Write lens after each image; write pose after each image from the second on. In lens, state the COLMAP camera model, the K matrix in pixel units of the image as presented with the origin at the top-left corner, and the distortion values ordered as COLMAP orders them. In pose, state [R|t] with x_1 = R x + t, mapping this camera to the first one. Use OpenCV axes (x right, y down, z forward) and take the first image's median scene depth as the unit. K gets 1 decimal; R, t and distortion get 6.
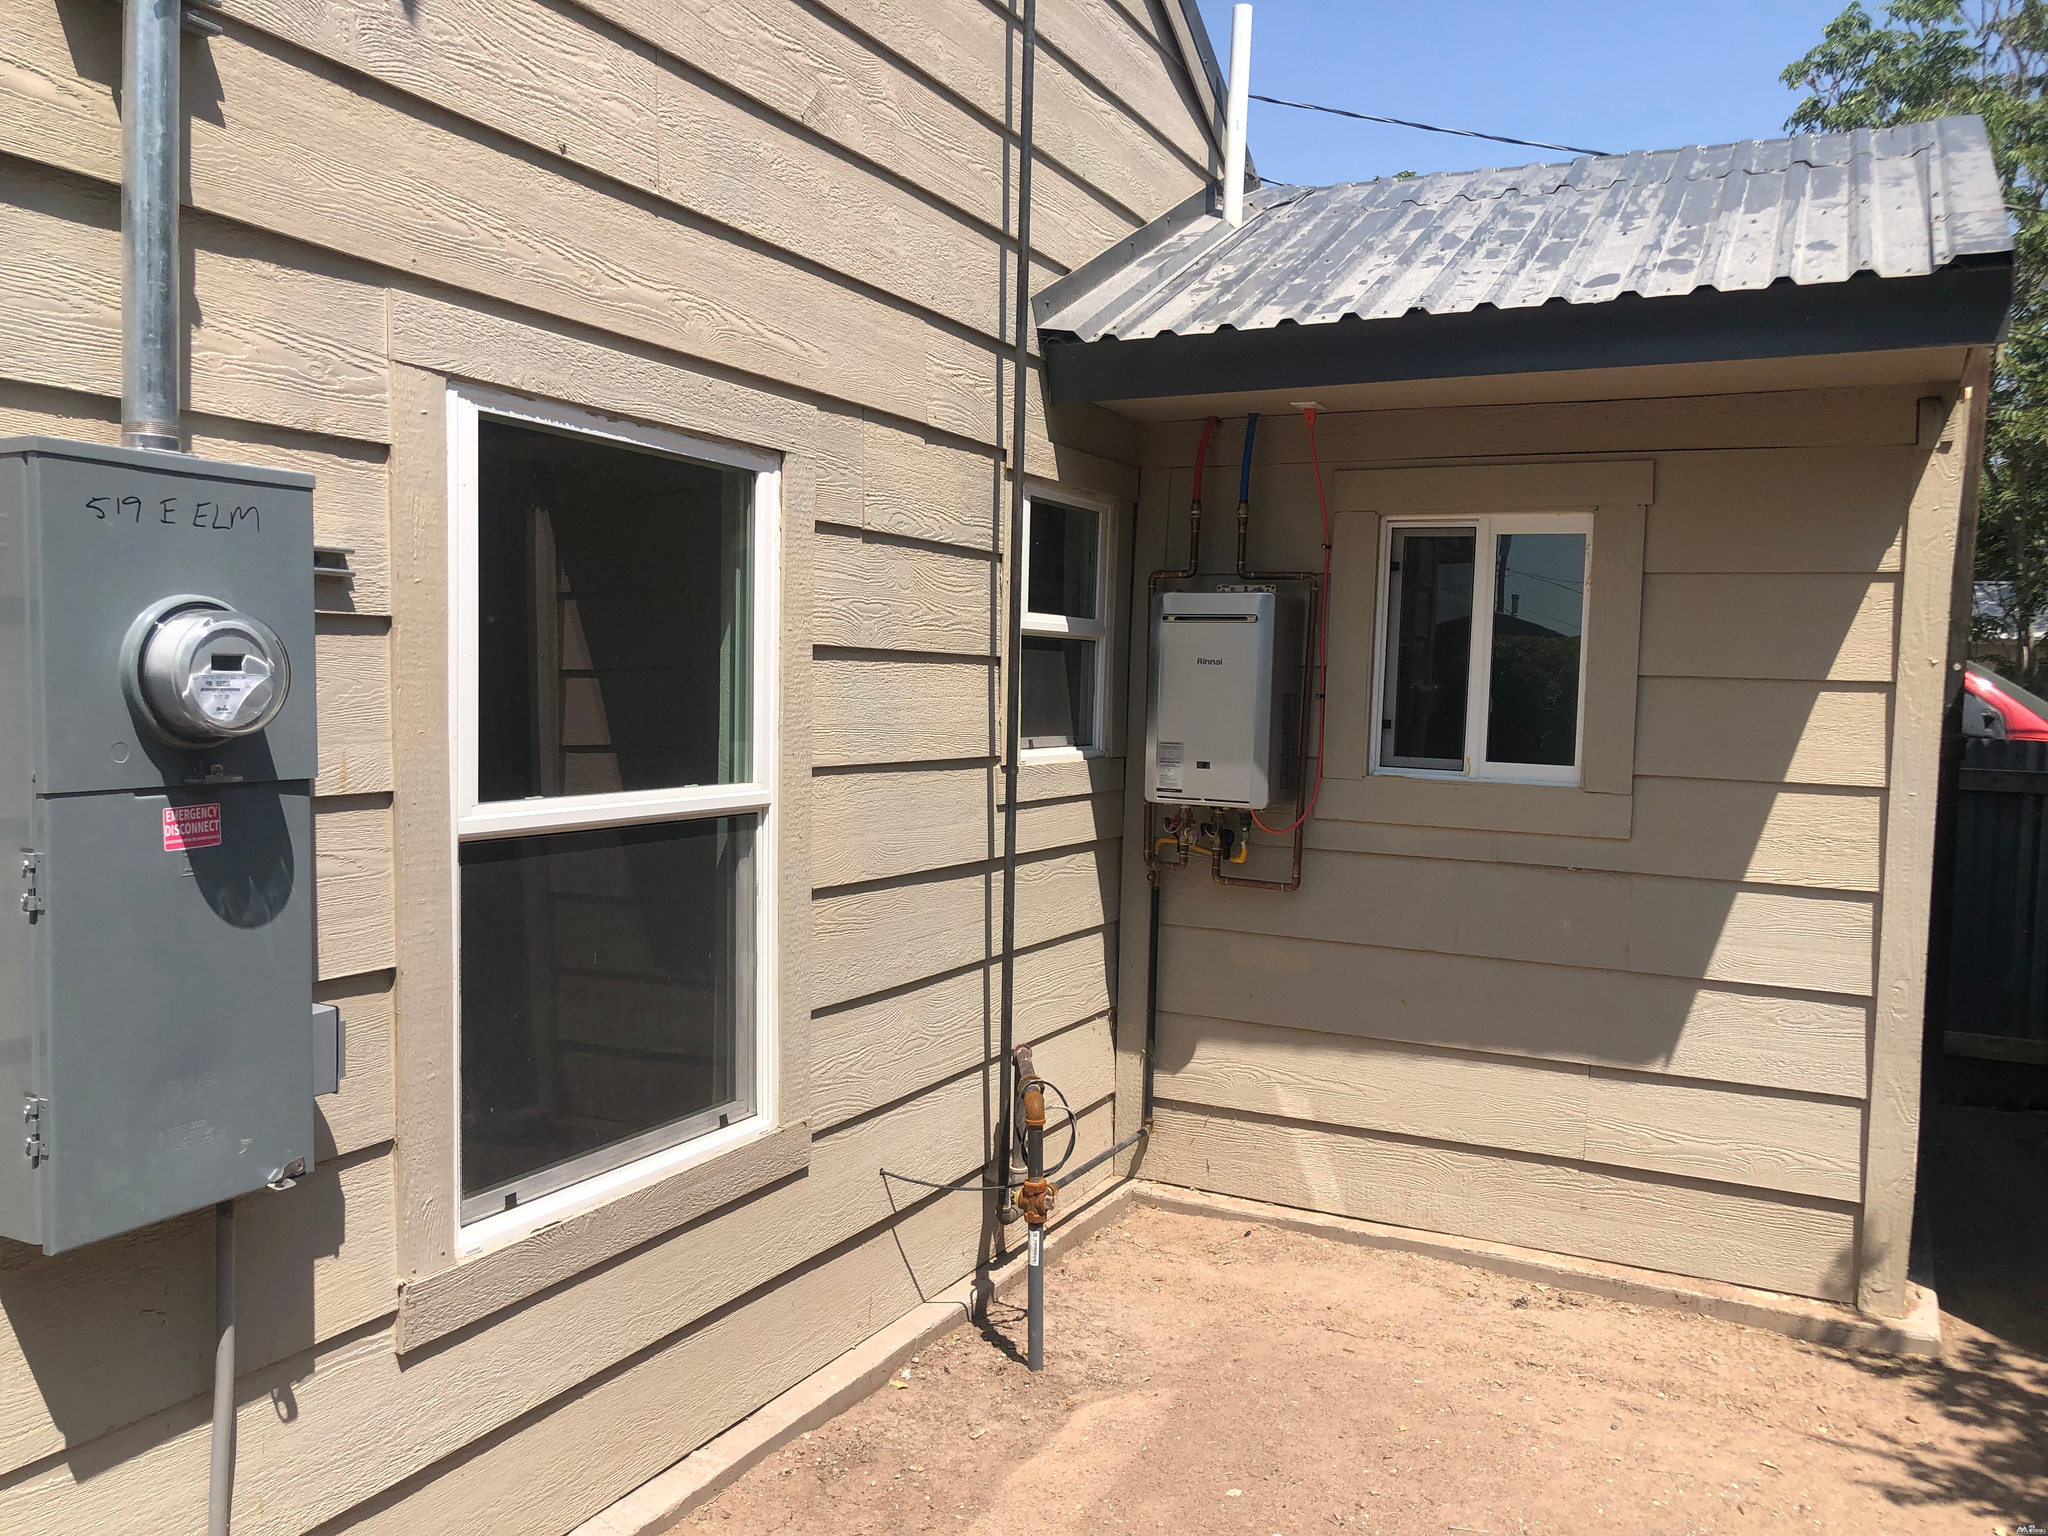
lens RADIAL K [[1681.8, 0, 1024.0], [0, 1681.8, 768.0], [0, 0, 1]] dist [0.046754, -0.002910]
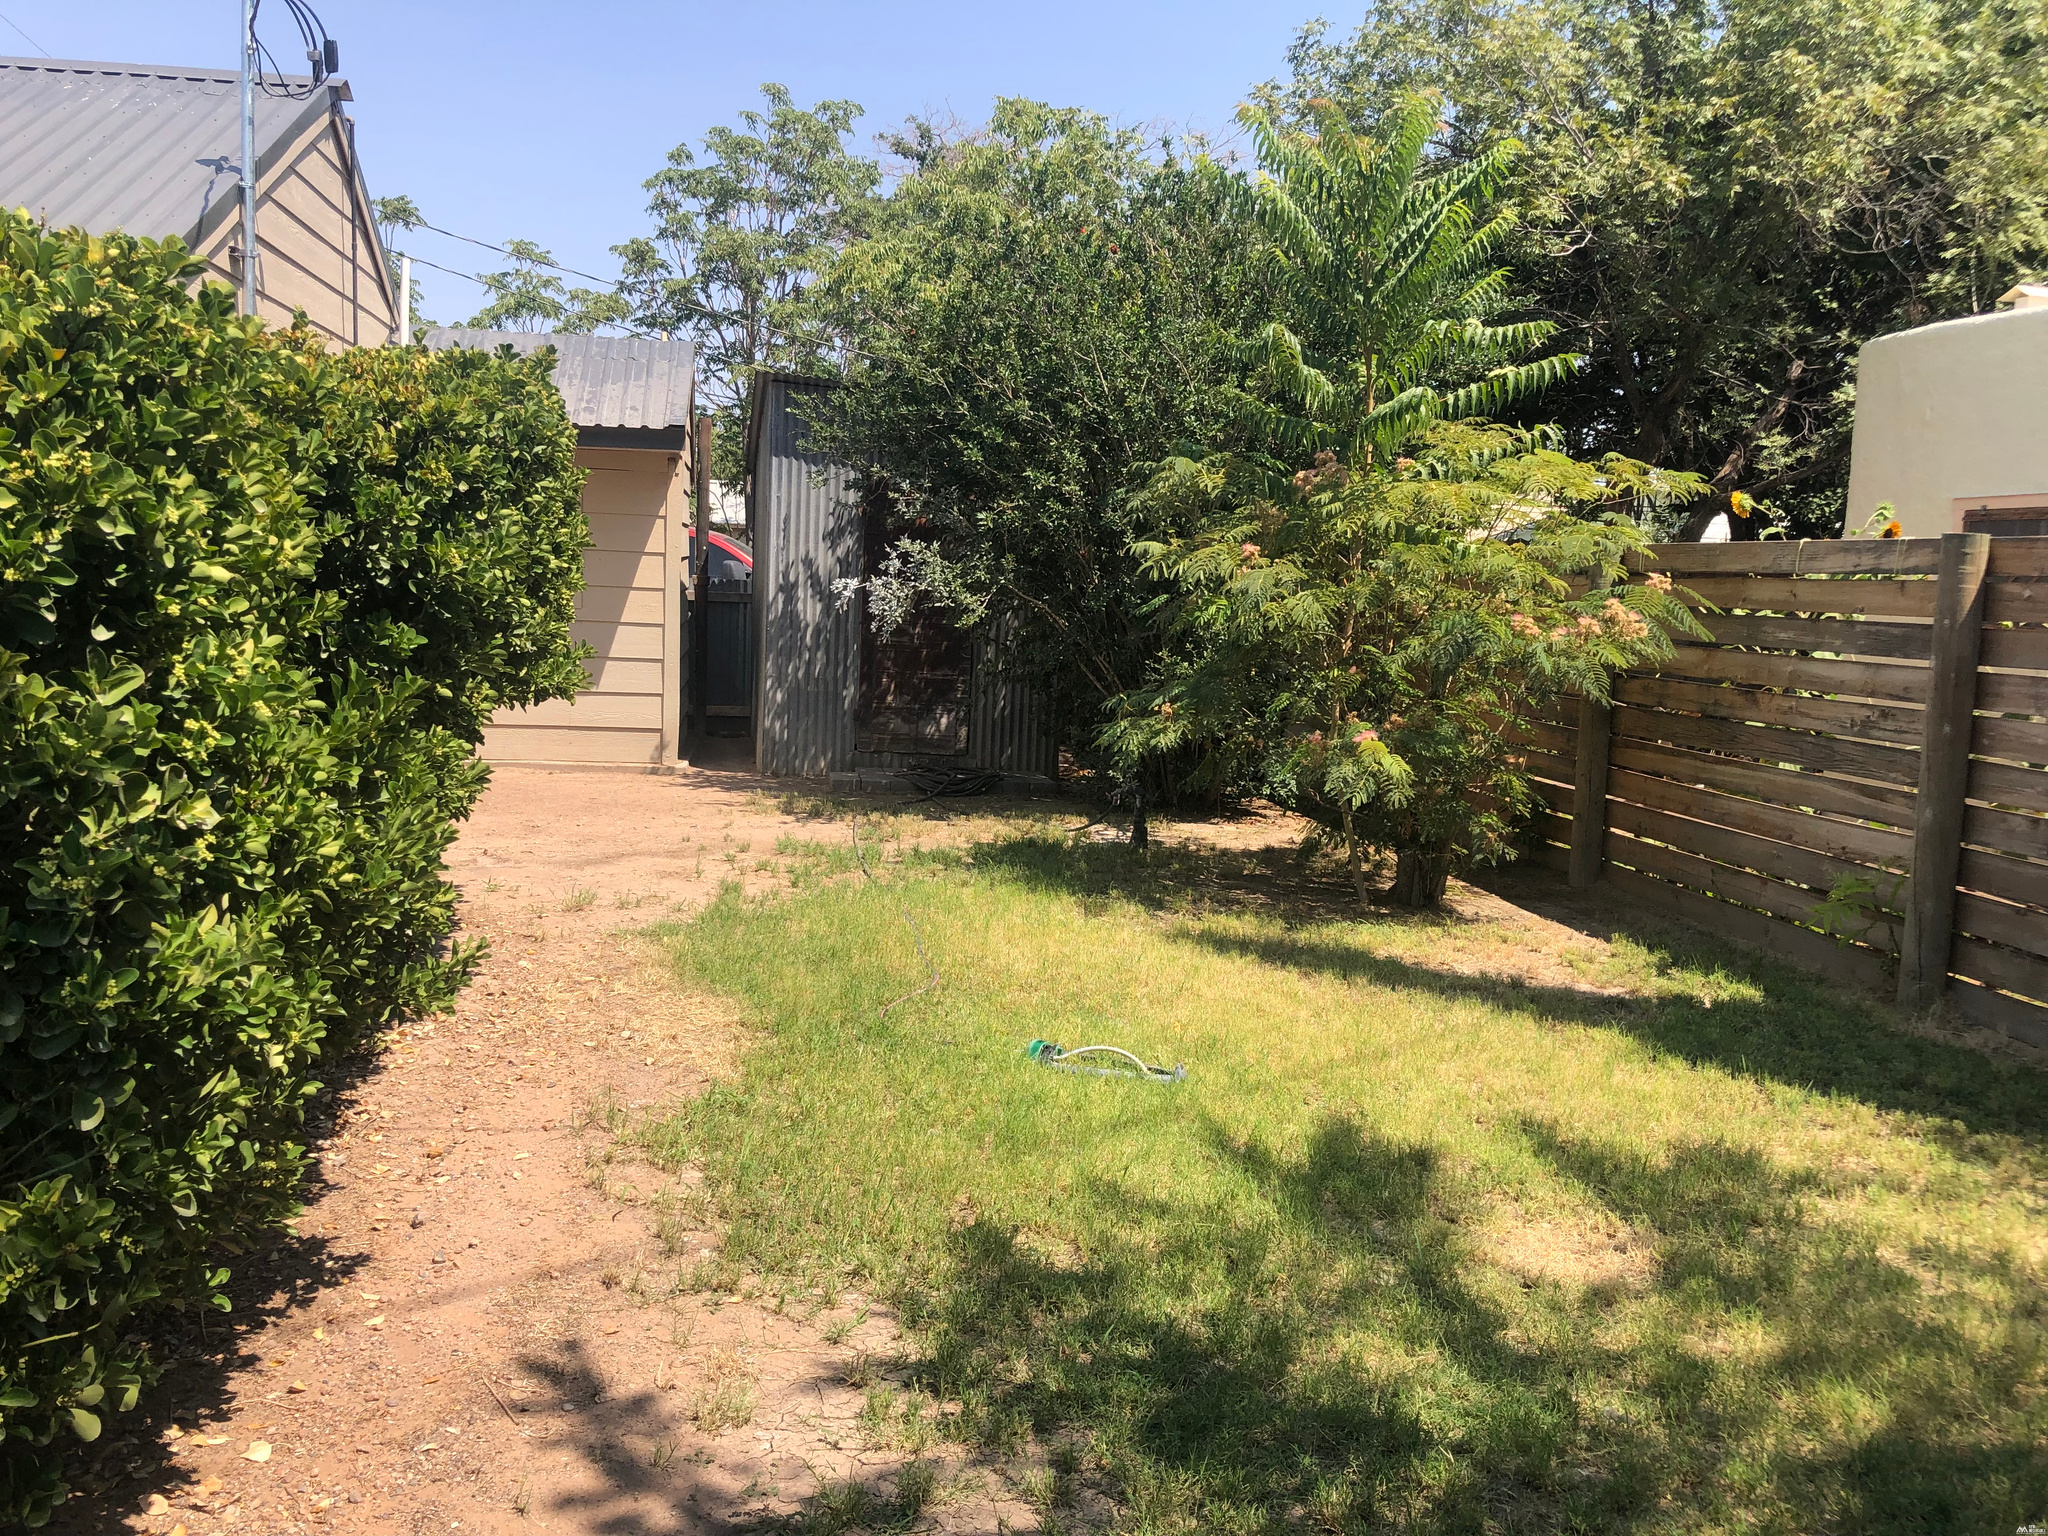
lens RADIAL K [[1681.8, 0, 1024.0], [0, 1681.8, 768.0], [0, 0, 1]] dist [0.046754, -0.002910]
pose [[0.818911, -0.054987, 0.571281, -0.678442], [0.021820, 0.997663, 0.064748, 0.147189], [-0.573506, -0.040558, 0.818197, -1.778064]]
